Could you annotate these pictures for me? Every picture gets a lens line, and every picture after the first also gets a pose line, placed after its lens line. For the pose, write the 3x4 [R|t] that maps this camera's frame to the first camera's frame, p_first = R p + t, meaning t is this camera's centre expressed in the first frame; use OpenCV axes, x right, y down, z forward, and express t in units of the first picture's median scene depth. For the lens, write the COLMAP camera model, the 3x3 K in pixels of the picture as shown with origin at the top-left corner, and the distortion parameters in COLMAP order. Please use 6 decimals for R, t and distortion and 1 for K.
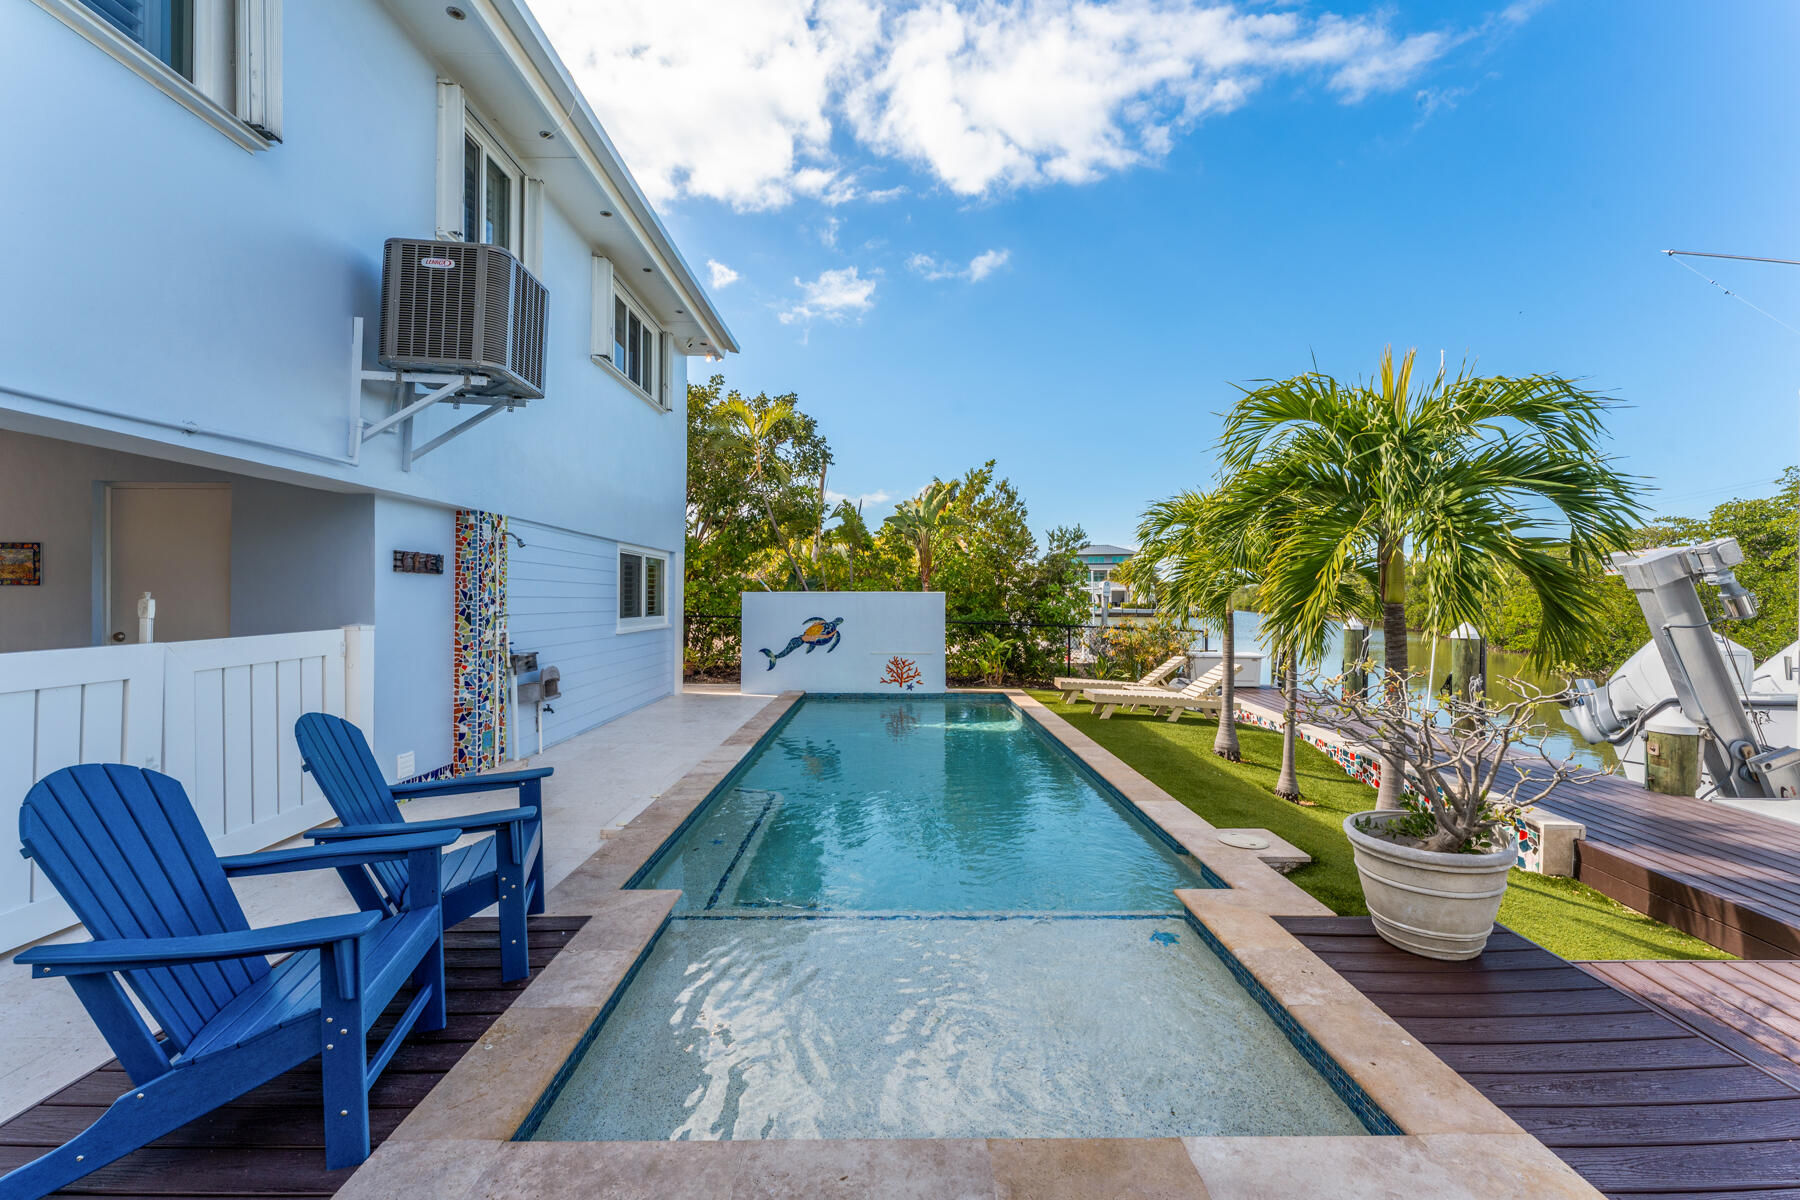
lens RADIAL K [[739.5, 0, 900.0], [0, 739.5, 600.0], [0, 0, 1]] dist [0.000458, -0.000082]
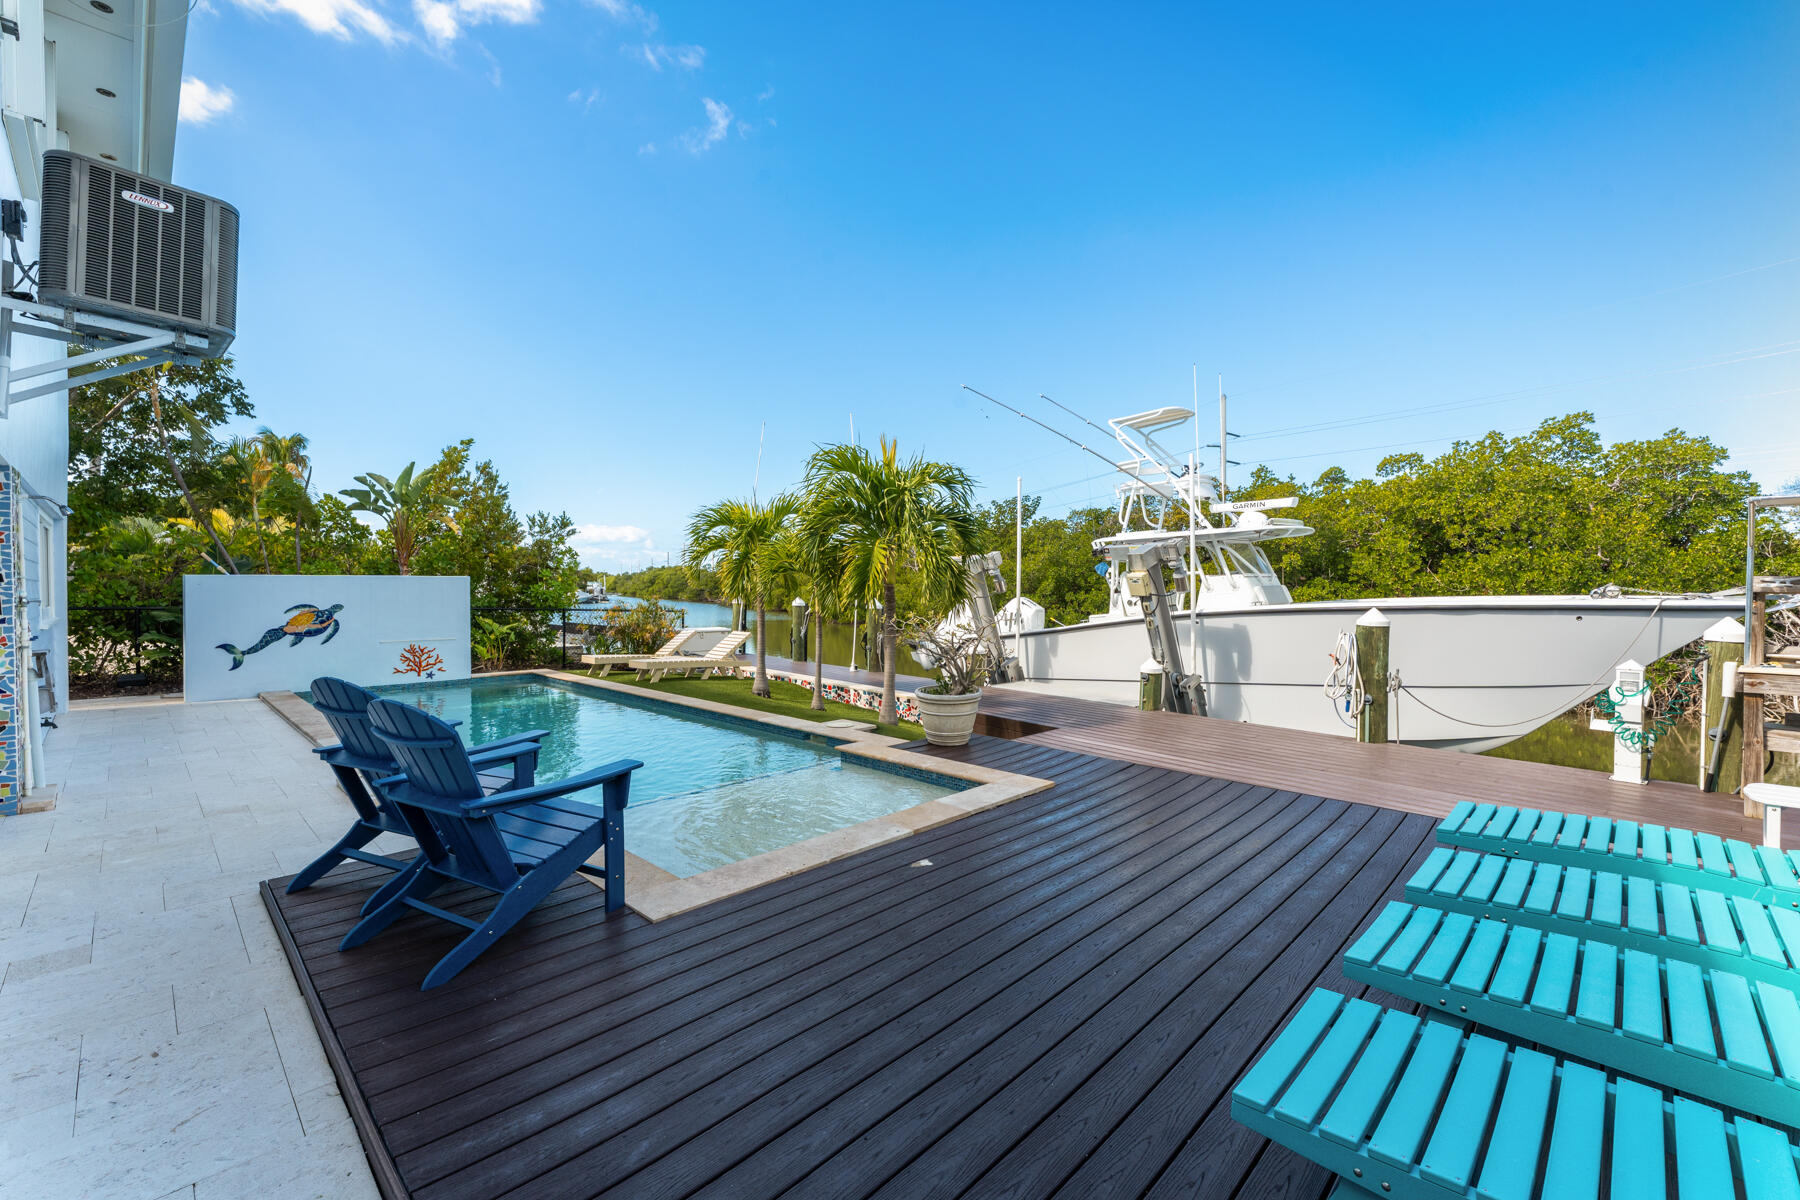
lens RADIAL K [[739.5, 0, 900.0], [0, 739.5, 600.0], [0, 0, 1]] dist [0.000458, -0.000082]
pose [[0.706232, -0.015575, 0.707809, -0.233788], [0.003092, 0.999816, 0.018915, 0.004130], [-0.707974, -0.011169, 0.706150, -0.104556]]
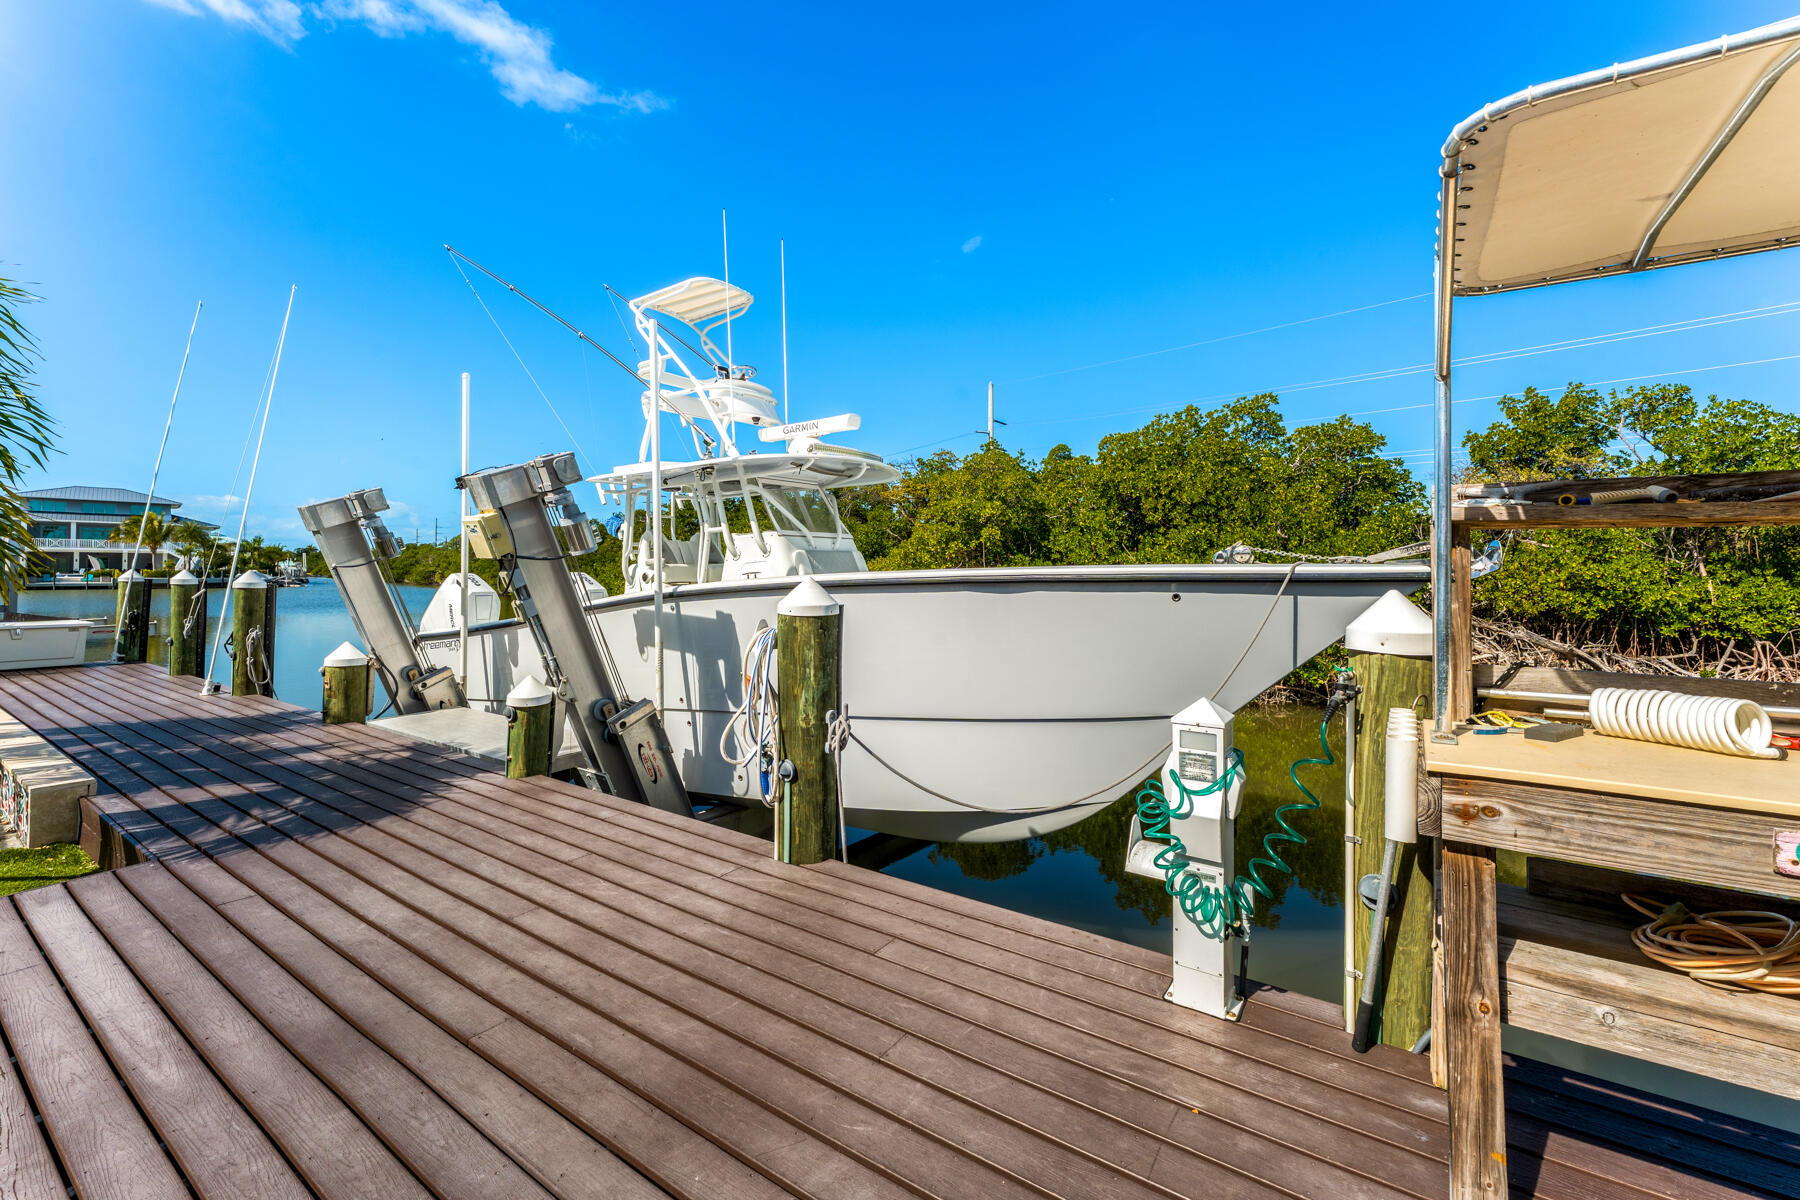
lens RADIAL K [[729.2, 0, 898.8], [0, 729.2, 557.3], [0, 0, 1]] dist [-0.002361, -0.000249]
pose [[0.509686, 0.016053, 0.860211, 0.300924], [-0.001717, 0.999843, -0.017641, 0.022221], [-0.860359, 0.007515, 0.509634, -0.134574]]
